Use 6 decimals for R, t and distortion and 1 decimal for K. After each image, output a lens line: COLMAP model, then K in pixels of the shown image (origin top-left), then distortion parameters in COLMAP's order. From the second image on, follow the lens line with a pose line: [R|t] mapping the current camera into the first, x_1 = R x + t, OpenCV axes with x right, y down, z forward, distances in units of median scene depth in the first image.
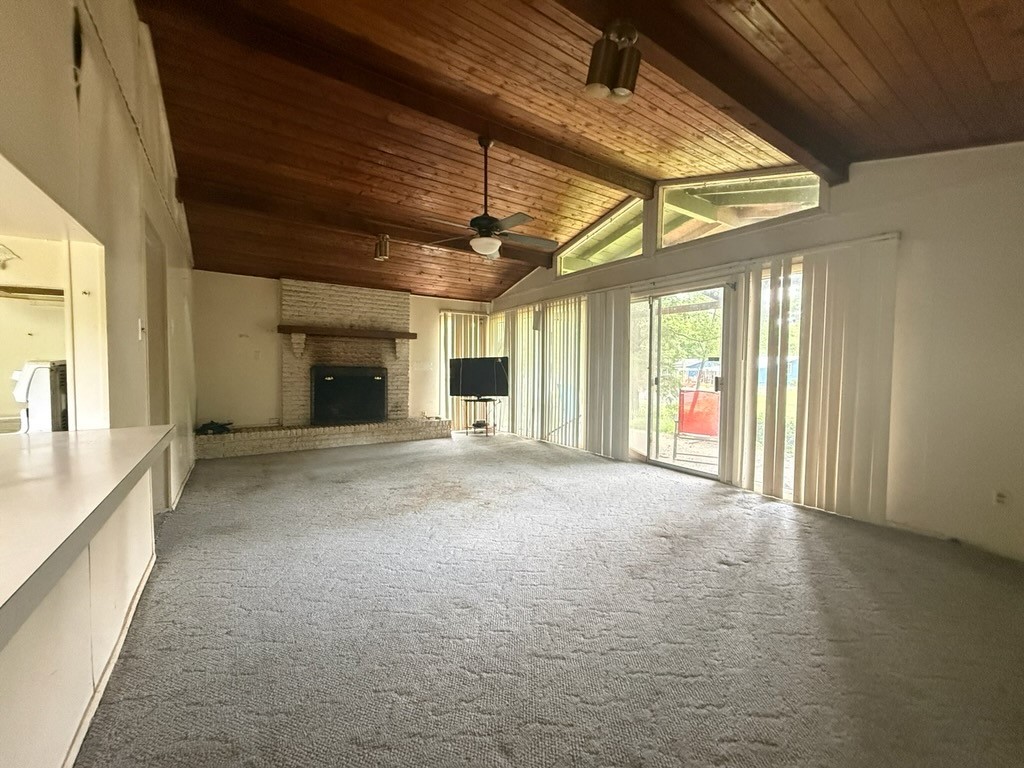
lens RADIAL K [[408.7, 0, 509.9], [0, 408.7, 382.9], [0, 0, 1]] dist [-0.000521, -0.000207]
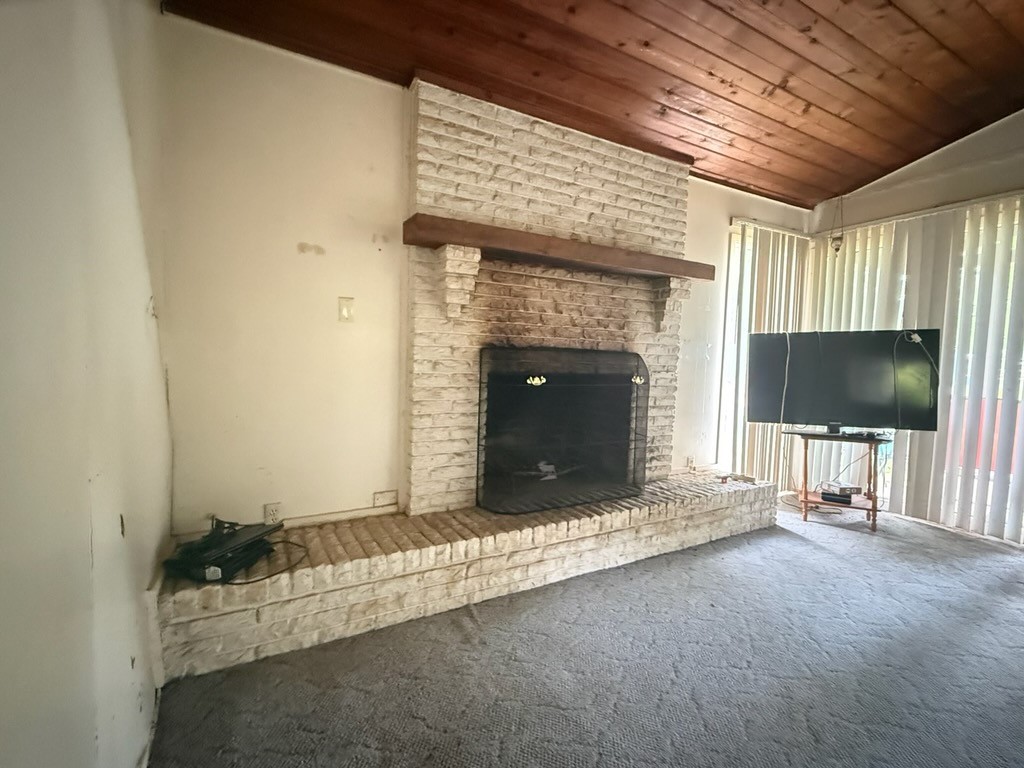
lens RADIAL K [[475.9, 0, 508.0], [0, 475.9, 381.7], [0, 0, 1]] dist [0.000566, -0.000295]
pose [[0.996684, 0.020982, -0.078613, -0.562773], [-0.019534, 0.999626, 0.019149, -0.022384], [0.078985, -0.017550, 0.996721, 0.765978]]
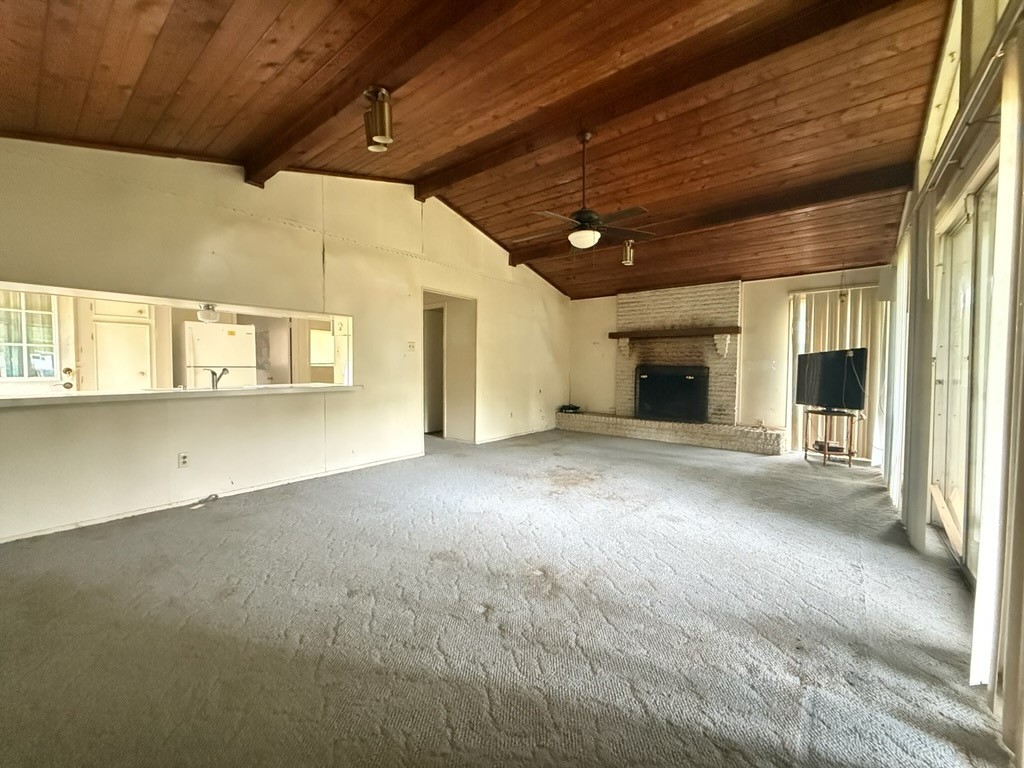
lens RADIAL K [[408.7, 0, 508.5], [0, 408.7, 381.4], [0, 0, 1]] dist [-0.000521, -0.000207]
pose [[0.287653, 0.025057, -0.957407, 0.664560], [-0.041482, 0.999046, 0.013684, 0.003430], [0.956836, 0.035779, 0.288418, 0.426128]]
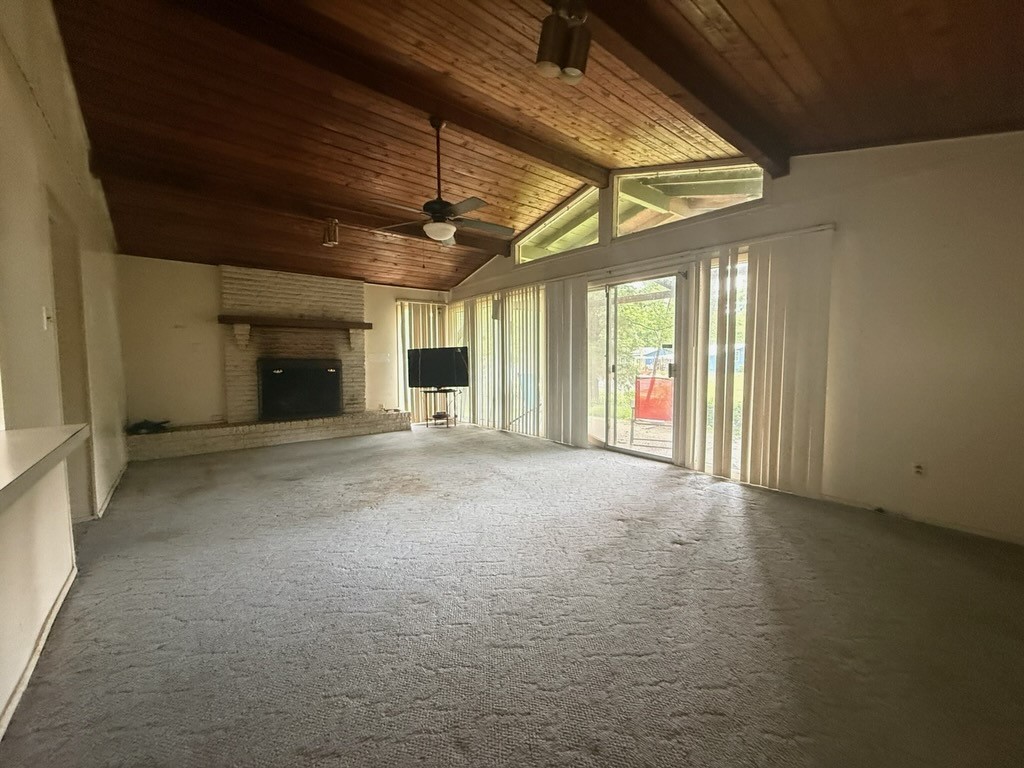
lens RADIAL K [[408.7, 0, 510.2], [0, 408.7, 382.9], [0, 0, 1]] dist [-0.000521, -0.000207]
pose [[0.995616, -0.018996, 0.091580, 0.008528], [0.016859, 0.999569, 0.024049, 0.002373], [-0.091998, -0.022399, 0.995507, 0.009037]]
